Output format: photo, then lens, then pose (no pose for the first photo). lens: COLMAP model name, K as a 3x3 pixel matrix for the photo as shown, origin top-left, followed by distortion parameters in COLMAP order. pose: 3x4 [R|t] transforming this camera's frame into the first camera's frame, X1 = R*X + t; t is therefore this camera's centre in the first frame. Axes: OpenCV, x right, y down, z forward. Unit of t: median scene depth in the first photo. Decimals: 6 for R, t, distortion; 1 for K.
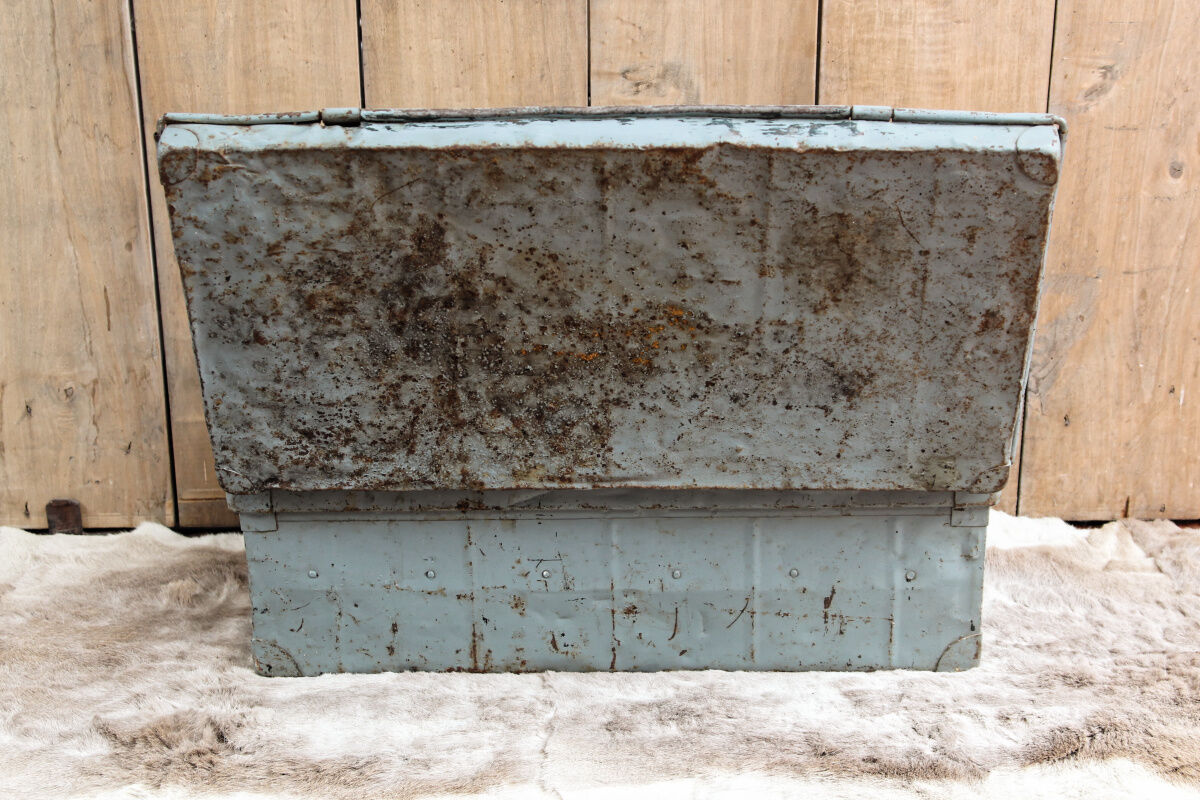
lens RADIAL K [[1692.0, 0, 600.0], [0, 1692.0, 400.0], [0, 0, 1]] dist [0.007125, 0.069424]
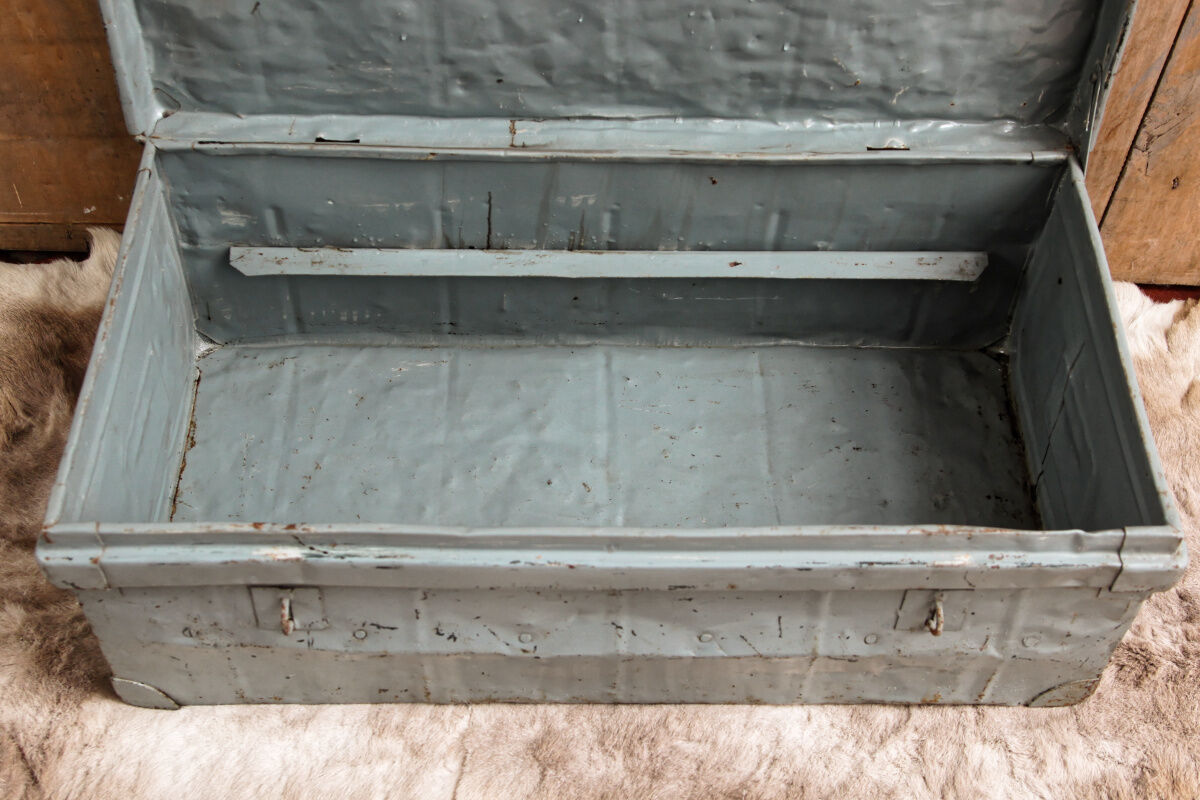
lens RADIAL K [[1524.4, 0, 589.6], [0, 1524.4, 398.5], [0, 0, 1]] dist [0.006111, 0.016056]
pose [[0.999264, 0.030128, 0.023733, 0.006586], [-0.038155, 0.843686, 0.535480, -0.268640], [-0.003890, -0.535992, 0.844214, 0.405830]]
